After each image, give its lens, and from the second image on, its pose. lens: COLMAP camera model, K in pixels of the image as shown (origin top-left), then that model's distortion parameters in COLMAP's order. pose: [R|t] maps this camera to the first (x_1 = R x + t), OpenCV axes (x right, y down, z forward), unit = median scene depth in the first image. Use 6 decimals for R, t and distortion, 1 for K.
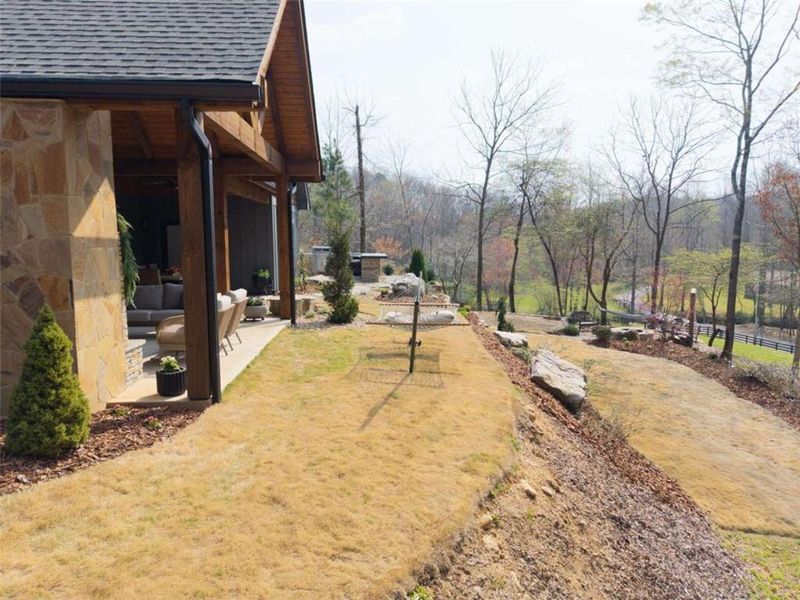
lens RADIAL K [[522.6, 0, 400.9], [0, 522.6, 309.4], [0, 0, 1]] dist [-0.004852, -0.003003]
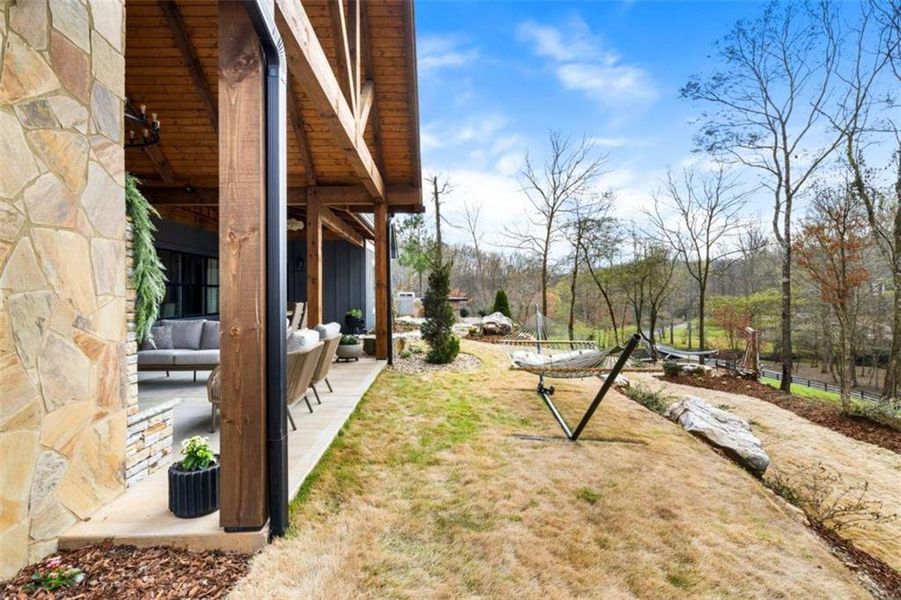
lens RADIAL K [[412.5, 0, 450.5], [0, 412.5, 300.0], [0, 0, 1]] dist [-0.020518, 0.000129]
pose [[0.999715, -0.006335, -0.023035, -0.081985], [0.003625, 0.993260, -0.115848, -0.000533], [0.023614, 0.115731, 0.993000, 0.273906]]
